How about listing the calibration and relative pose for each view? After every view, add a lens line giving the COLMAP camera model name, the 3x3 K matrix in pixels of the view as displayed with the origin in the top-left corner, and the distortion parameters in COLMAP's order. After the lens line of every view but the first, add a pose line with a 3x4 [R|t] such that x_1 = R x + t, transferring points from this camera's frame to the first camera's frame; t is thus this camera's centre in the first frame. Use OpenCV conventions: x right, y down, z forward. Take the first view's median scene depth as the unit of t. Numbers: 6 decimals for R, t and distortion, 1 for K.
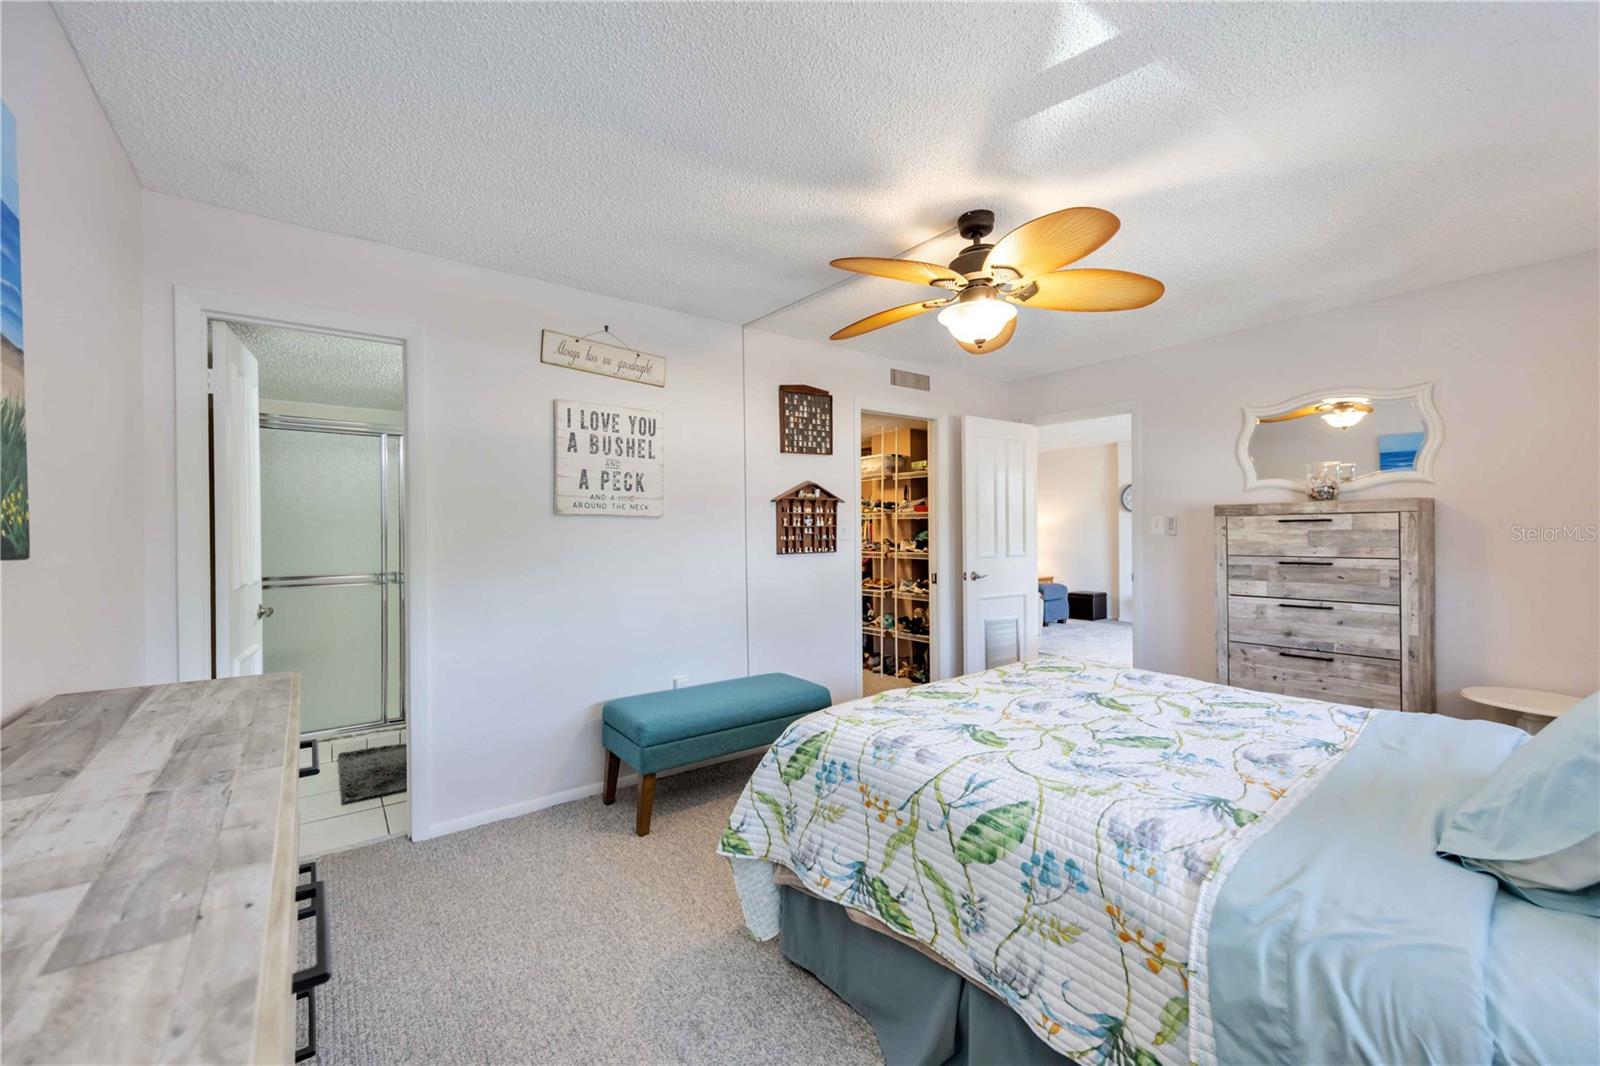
lens RADIAL K [[637.9, 0, 796.6], [0, 637.9, 531.2], [0, 0, 1]] dist [0.000921, 0.000257]
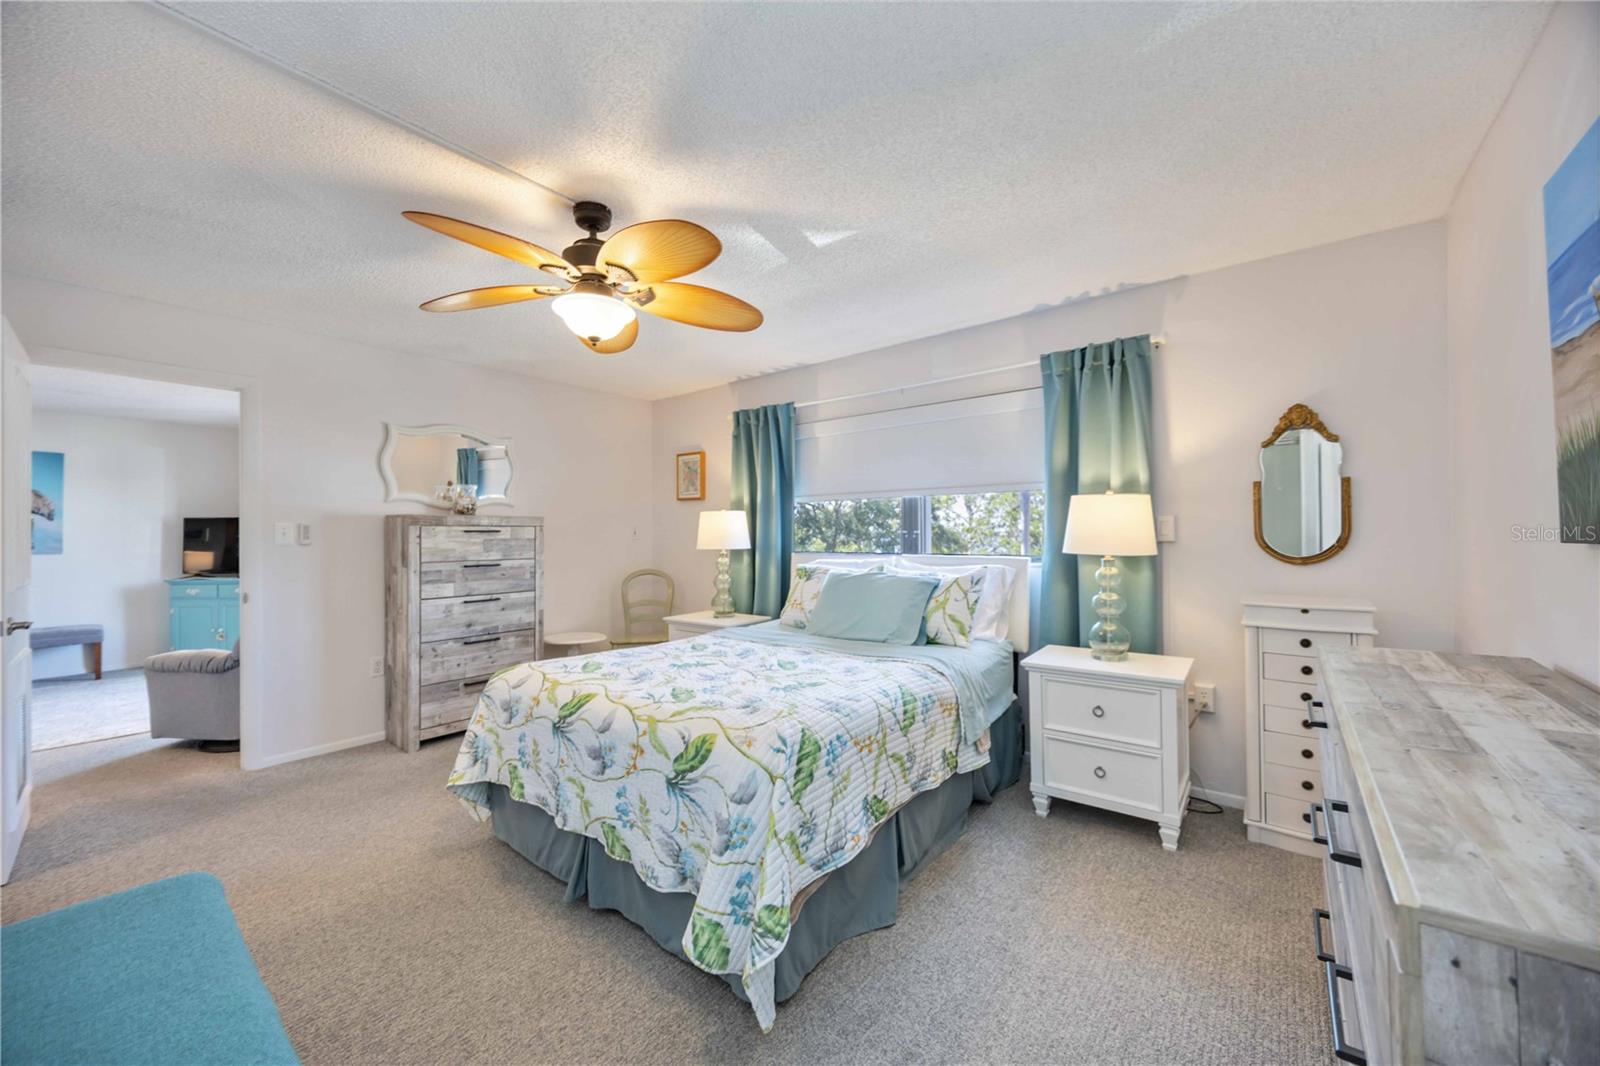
lens RADIAL K [[583.2, 0, 821.8], [0, 583.2, 532.9], [0, 0, 1]] dist [0.000095, 0.000011]
pose [[-0.247176, 0.014596, 0.968861, -0.494974], [0.006839, 0.999888, -0.013319, 0.006939], [-0.968946, 0.003334, -0.247248, 0.677884]]
